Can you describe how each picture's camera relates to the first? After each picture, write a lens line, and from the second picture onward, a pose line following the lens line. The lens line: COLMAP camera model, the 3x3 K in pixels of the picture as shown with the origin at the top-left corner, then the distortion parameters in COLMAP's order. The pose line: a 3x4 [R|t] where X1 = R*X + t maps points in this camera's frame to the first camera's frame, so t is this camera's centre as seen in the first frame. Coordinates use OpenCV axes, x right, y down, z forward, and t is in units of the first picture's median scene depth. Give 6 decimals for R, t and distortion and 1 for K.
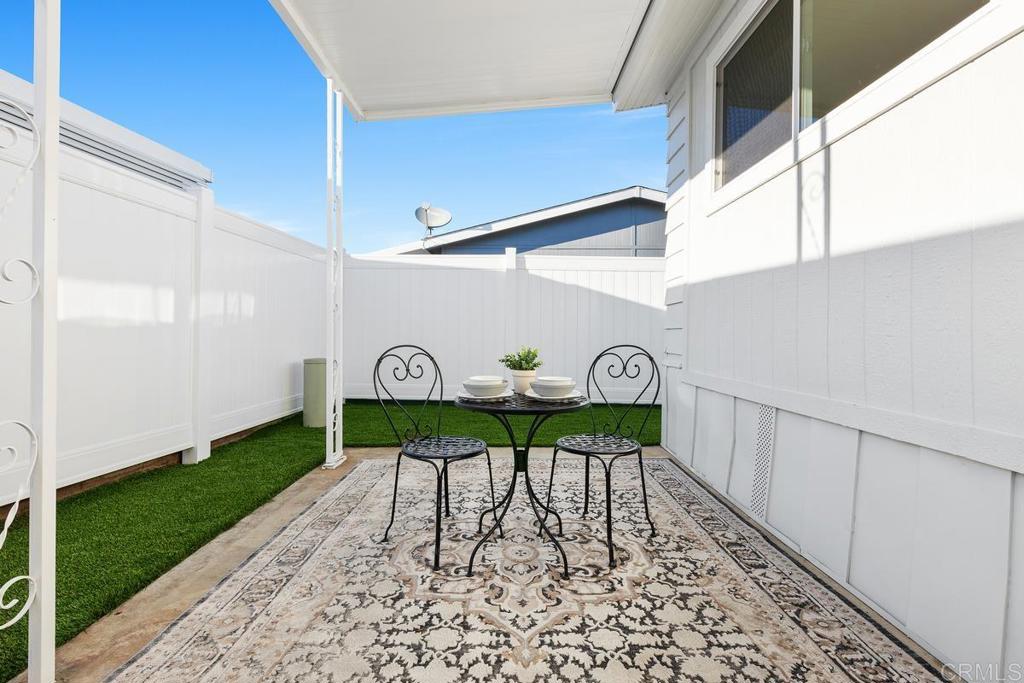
lens RADIAL K [[453.4, 0, 515.9], [0, 453.4, 329.5], [0, 0, 1]] dist [-0.001539, -0.000176]
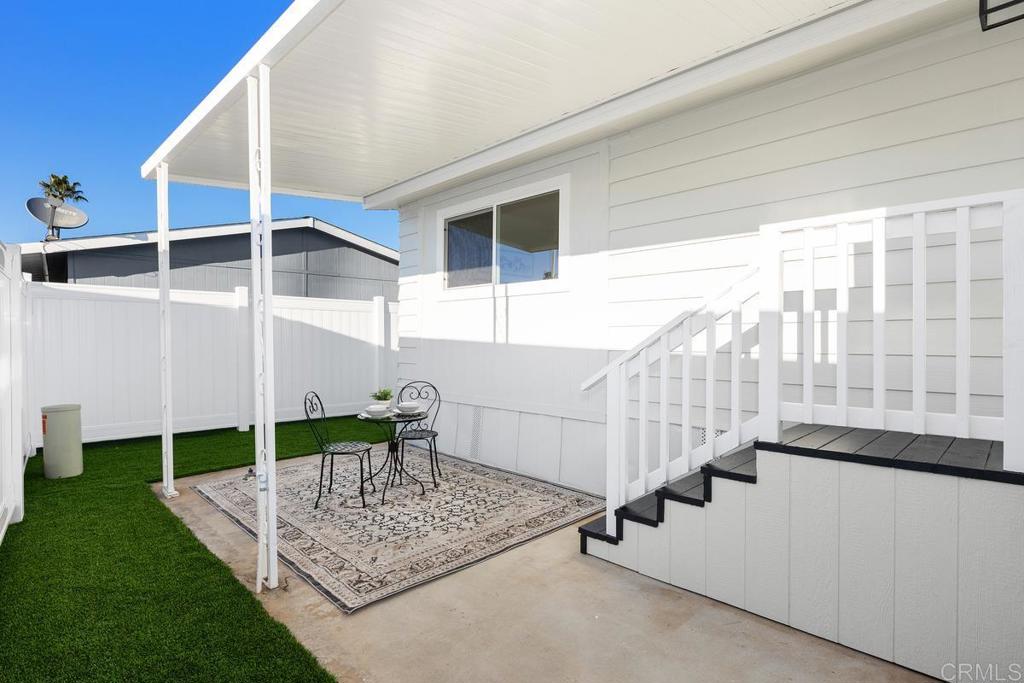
lens RADIAL K [[523.4, 0, 512.0], [0, 523.4, 341.5], [0, 0, 1]] dist [-0.001912, -0.000473]
pose [[0.701260, -0.014777, 0.712753, -1.181067], [-0.003693, 0.999696, 0.024360, -0.211953], [-0.712896, -0.019715, 0.700992, -0.898280]]
